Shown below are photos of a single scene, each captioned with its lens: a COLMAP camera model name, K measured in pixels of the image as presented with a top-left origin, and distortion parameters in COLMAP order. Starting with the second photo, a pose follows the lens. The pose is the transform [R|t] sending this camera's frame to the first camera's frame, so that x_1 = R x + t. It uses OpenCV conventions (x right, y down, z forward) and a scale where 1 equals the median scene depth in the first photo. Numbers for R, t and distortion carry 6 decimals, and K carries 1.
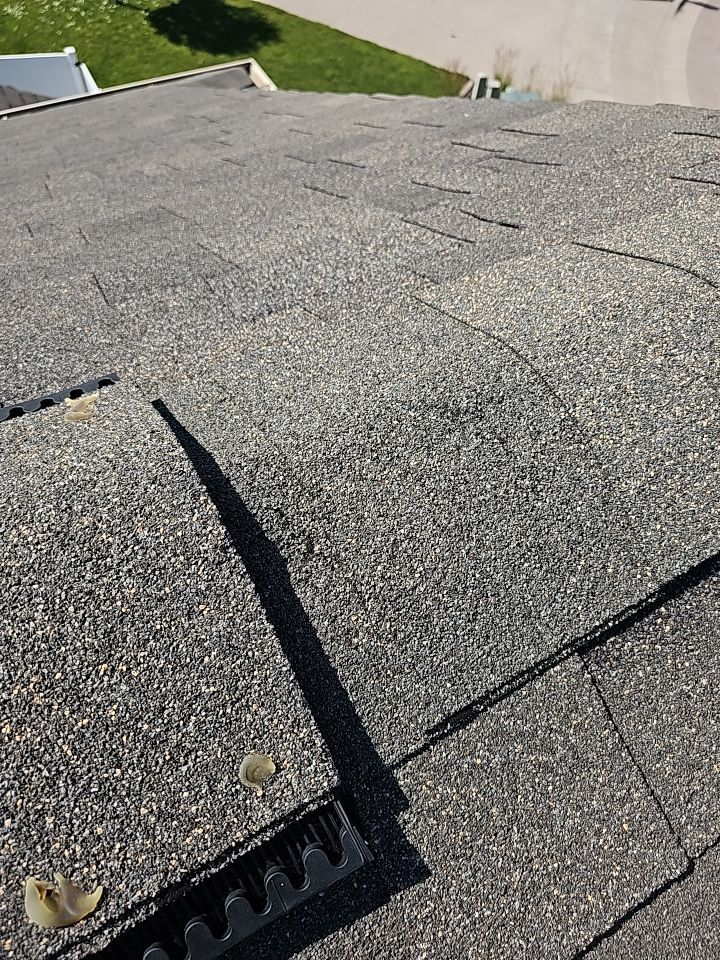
lens RADIAL K [[639.9, 0, 360.6], [0, 639.9, 477.8], [0, 0, 1]] dist [0.015978, -0.008324]
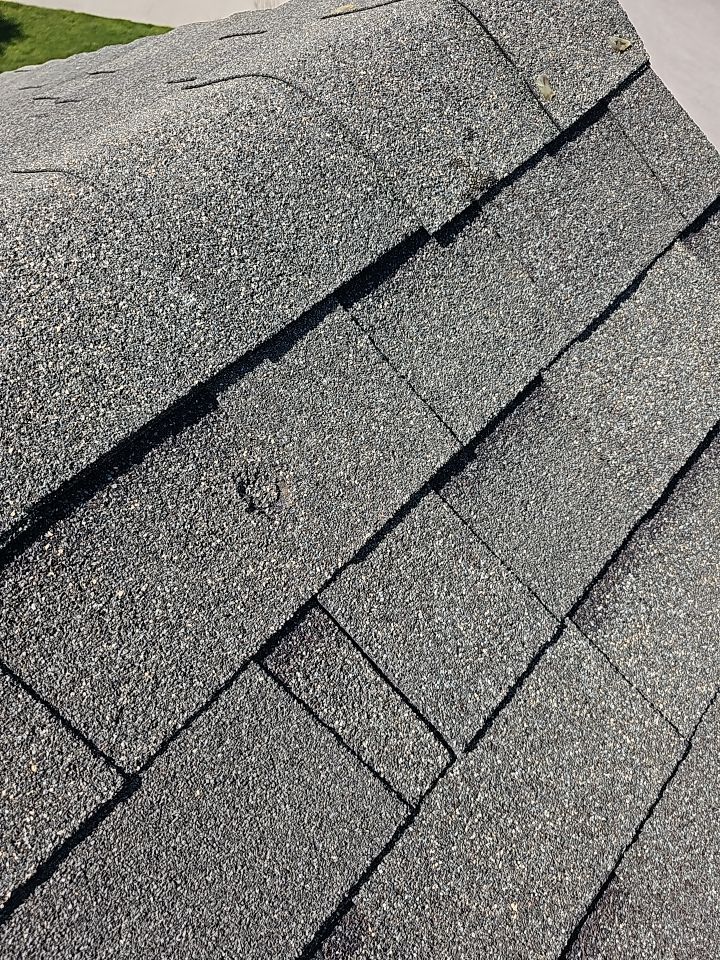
lens RADIAL K [[639.9, 0, 359.8], [0, 639.9, 481.5], [0, 0, 1]] dist [0.015978, -0.008324]
pose [[0.953719, -0.277310, 0.116272, 0.803814], [0.271991, 0.960447, 0.059683, 0.196244], [-0.128224, -0.025296, 0.991423, 0.015837]]
